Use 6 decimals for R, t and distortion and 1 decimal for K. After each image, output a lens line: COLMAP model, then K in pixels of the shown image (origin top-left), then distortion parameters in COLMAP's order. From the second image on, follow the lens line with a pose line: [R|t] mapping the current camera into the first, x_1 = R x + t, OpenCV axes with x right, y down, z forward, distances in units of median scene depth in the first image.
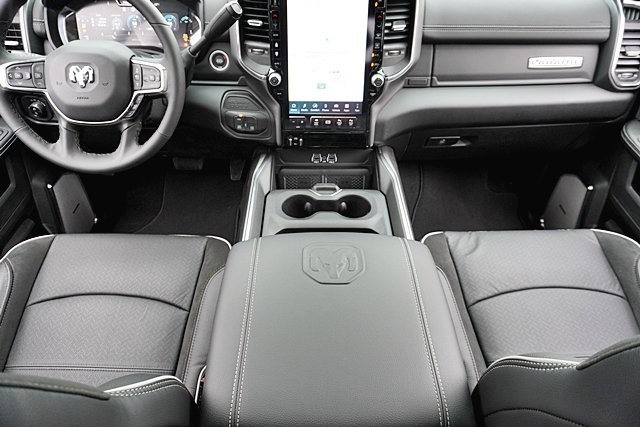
lens RADIAL K [[428.6, 0, 320.0], [0, 428.6, 213.5], [0, 0, 1]] dist [-0.049600, 0.040183]
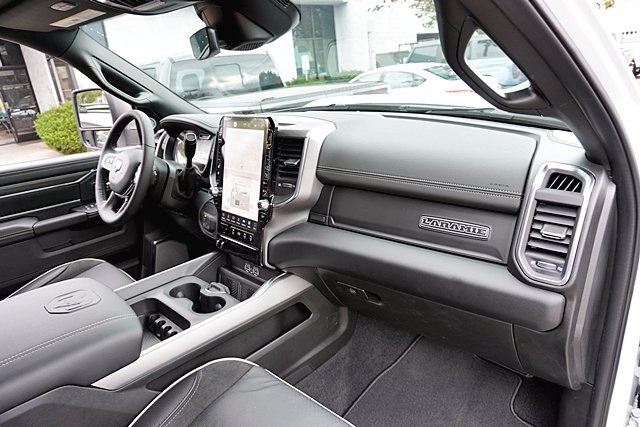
lens RADIAL K [[428.6, 0, 320.0], [0, 428.6, 213.5], [0, 0, 1]] dist [-0.049600, 0.040183]
pose [[0.688541, 0.167765, -0.705525, 0.966380], [-0.418951, 0.886123, -0.198158, -0.122352], [0.591938, 0.432020, 0.680417, 0.311607]]
